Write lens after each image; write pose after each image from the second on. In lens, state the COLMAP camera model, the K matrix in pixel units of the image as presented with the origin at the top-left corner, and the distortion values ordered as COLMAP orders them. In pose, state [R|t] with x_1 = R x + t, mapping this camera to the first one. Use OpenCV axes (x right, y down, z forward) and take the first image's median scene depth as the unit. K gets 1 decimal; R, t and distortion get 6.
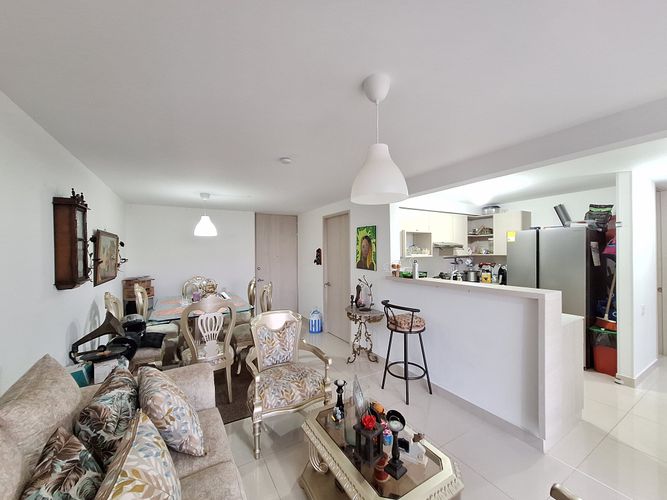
lens RADIAL K [[264.4, 0, 333.6], [0, 264.4, 252.2], [0, 0, 1]] dist [-0.001906, -0.000063]
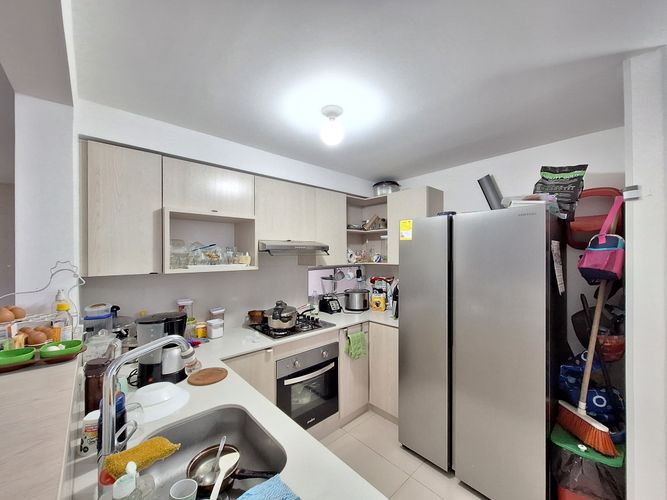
lens RADIAL K [[264.4, 0, 334.4], [0, 264.4, 250.9], [0, 0, 1]] dist [-0.001906, -0.000063]
pose [[0.976651, 0.005192, 0.214767, 0.360689], [-0.002343, 0.999906, -0.013518, -0.009883], [-0.214817, 0.012699, 0.976572, 0.450474]]
